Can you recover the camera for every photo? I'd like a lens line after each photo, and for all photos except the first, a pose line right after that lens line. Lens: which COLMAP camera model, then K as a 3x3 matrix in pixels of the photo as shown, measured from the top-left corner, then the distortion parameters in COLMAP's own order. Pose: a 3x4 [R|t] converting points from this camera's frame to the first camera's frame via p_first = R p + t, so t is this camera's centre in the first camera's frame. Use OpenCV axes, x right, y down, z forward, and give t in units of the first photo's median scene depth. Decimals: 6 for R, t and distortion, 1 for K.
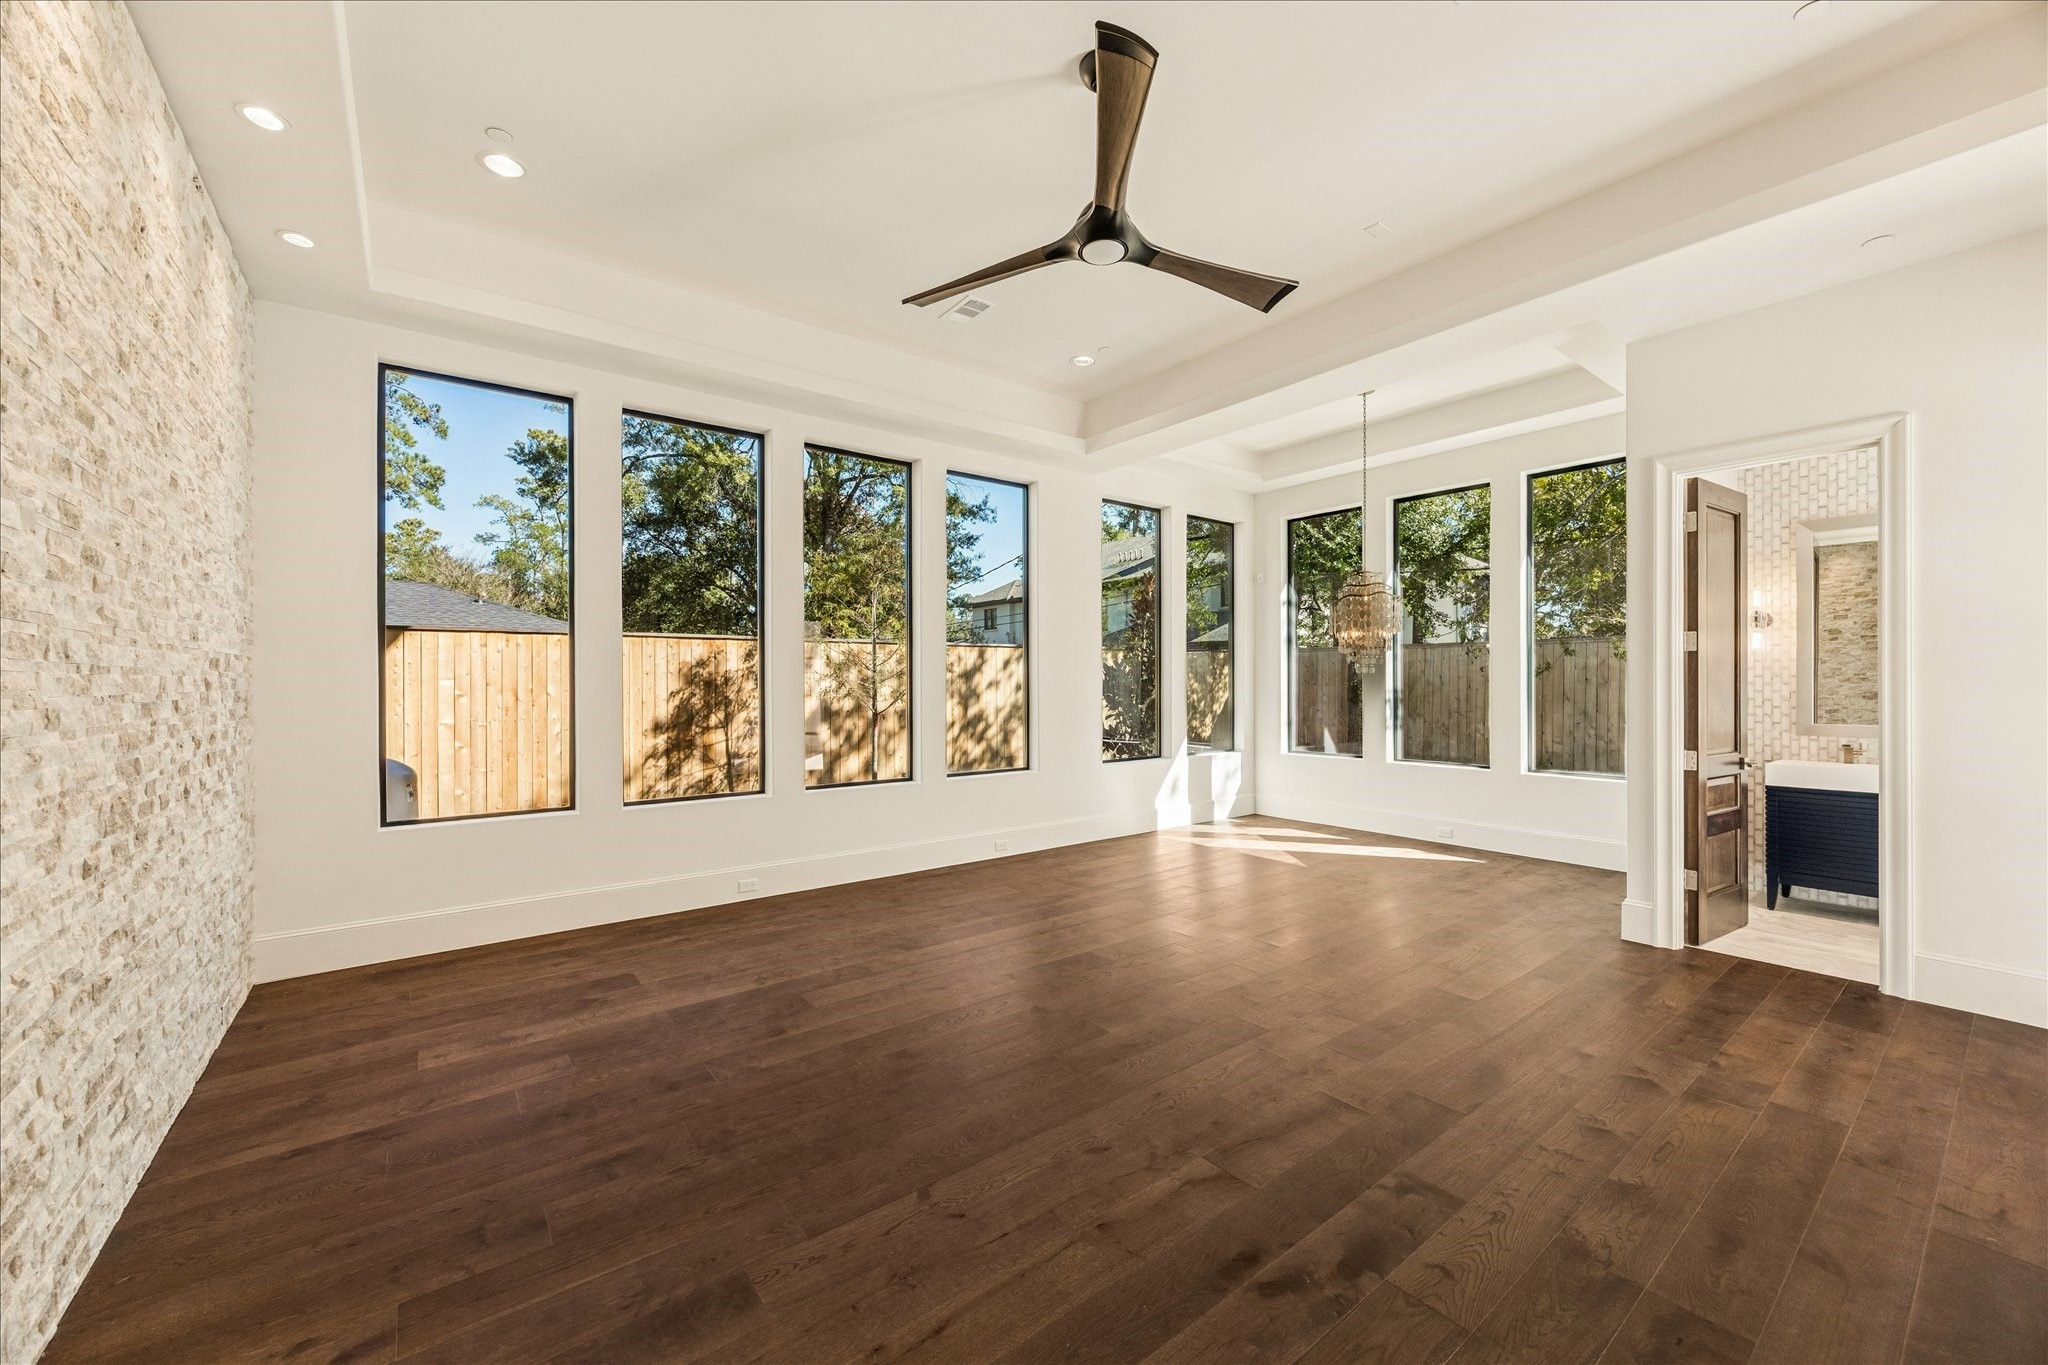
lens RADIAL K [[790.0, 0, 1039.0], [0, 790.0, 681.0], [0, 0, 1]] dist [-0.000468, 0.000080]
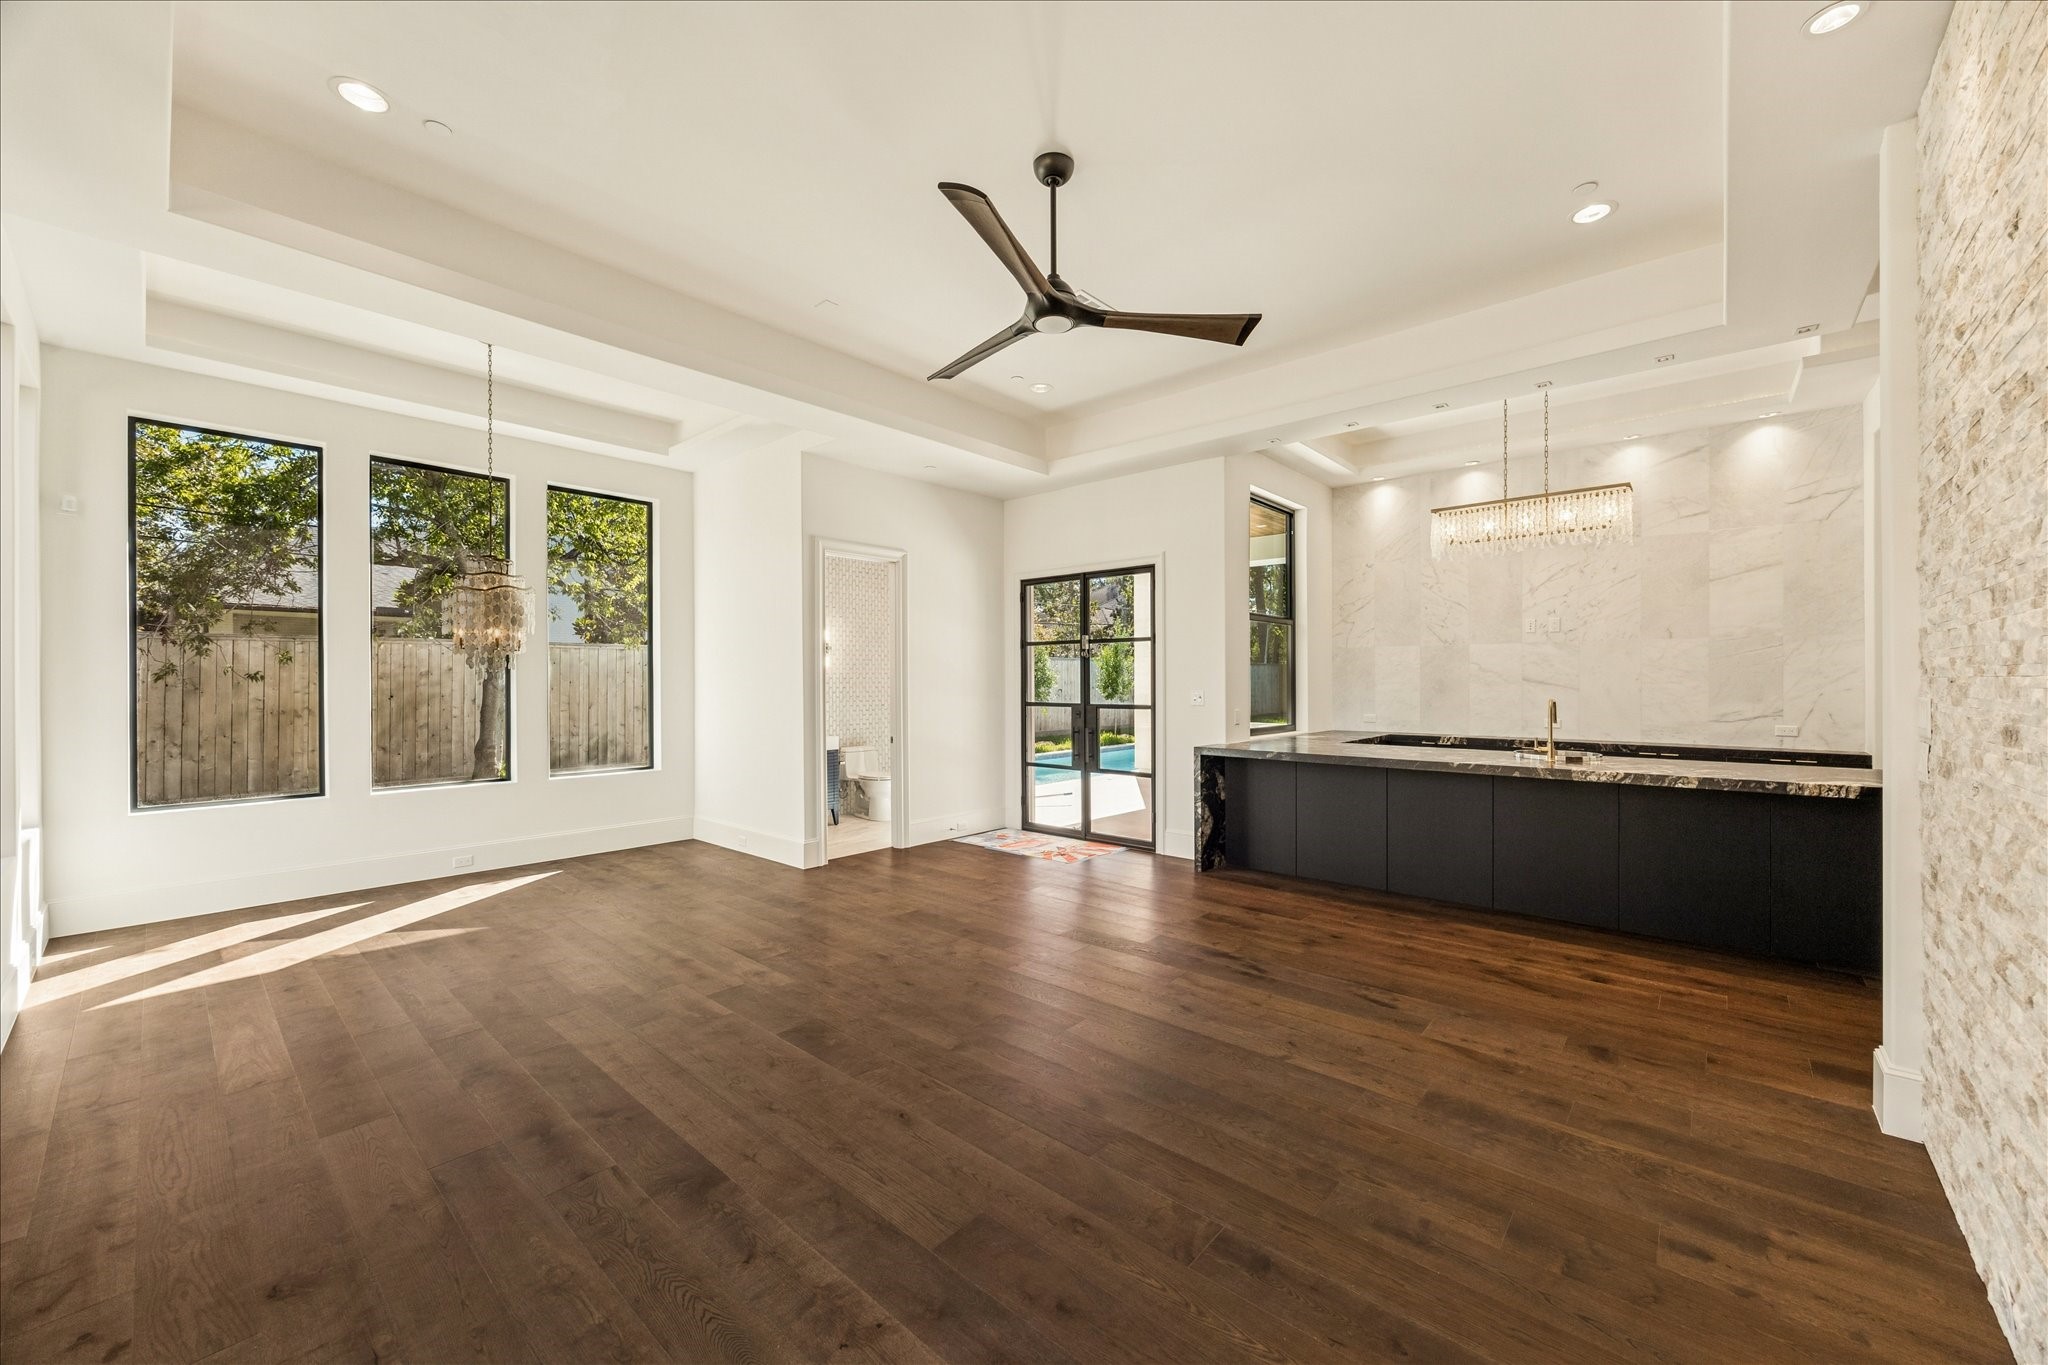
lens RADIAL K [[790.0, 0, 1028.5], [0, 790.0, 677.4], [0, 0, 1]] dist [-0.000468, 0.000080]
pose [[-0.181910, 0.003398, 0.983309, -0.384705], [0.006144, 0.999978, -0.002319, -0.004661], [-0.983296, 0.005620, -0.181927, 0.454929]]
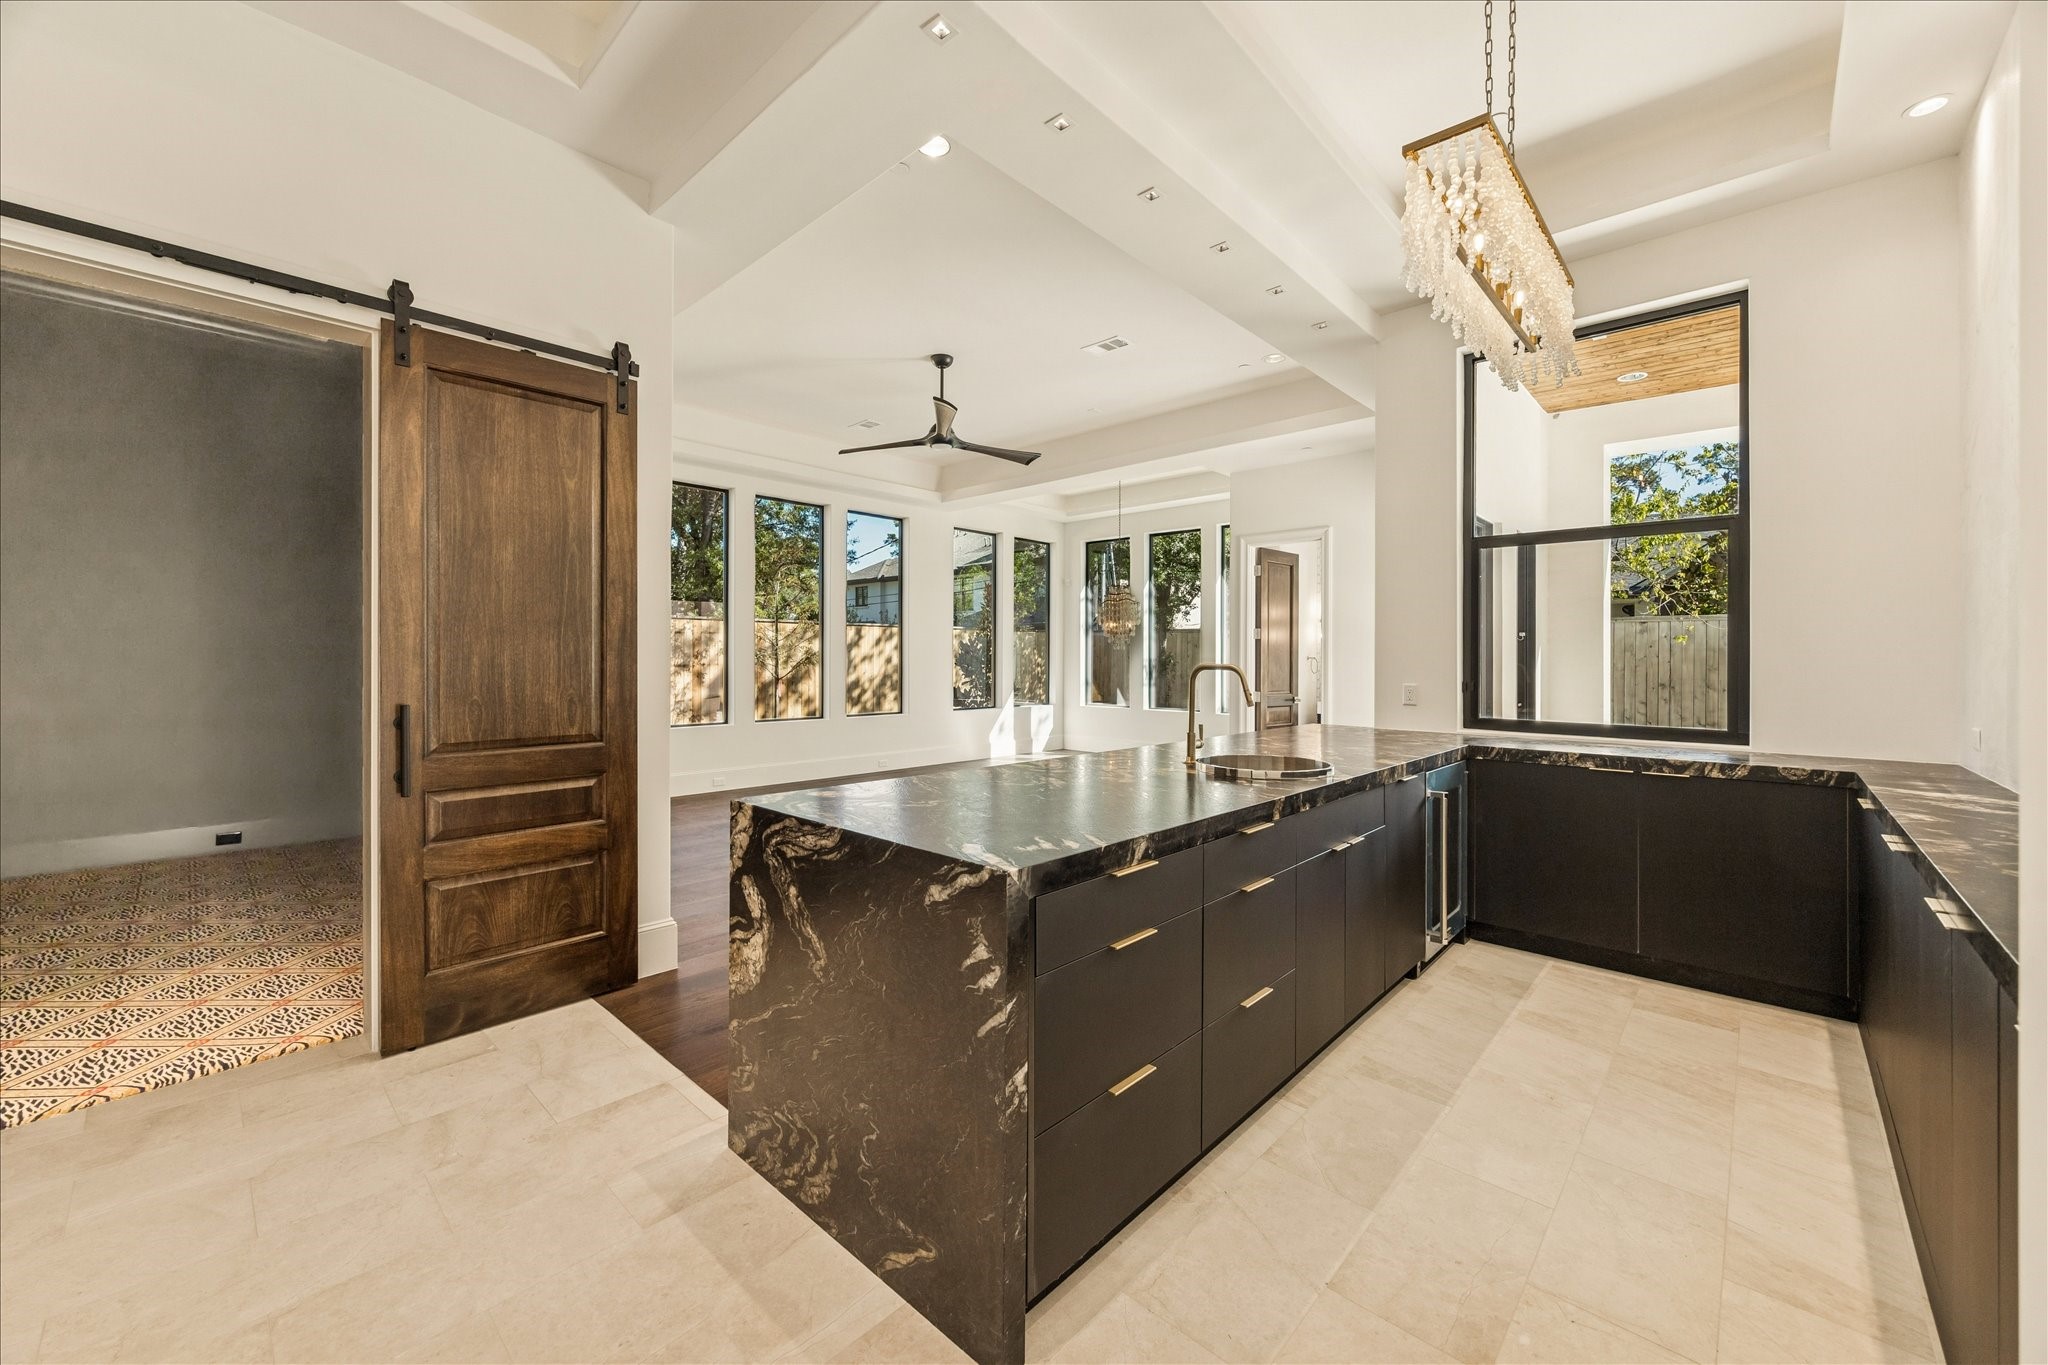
lens RADIAL K [[790.0, 0, 1058.8], [0, 790.0, 649.7], [0, 0, 1]] dist [-0.000468, 0.000080]
pose [[0.981988, 0.008338, 0.188757, -0.001008], [-0.006604, 0.999930, -0.009810, 0.005581], [-0.188825, 0.008387, 0.981975, -0.396198]]
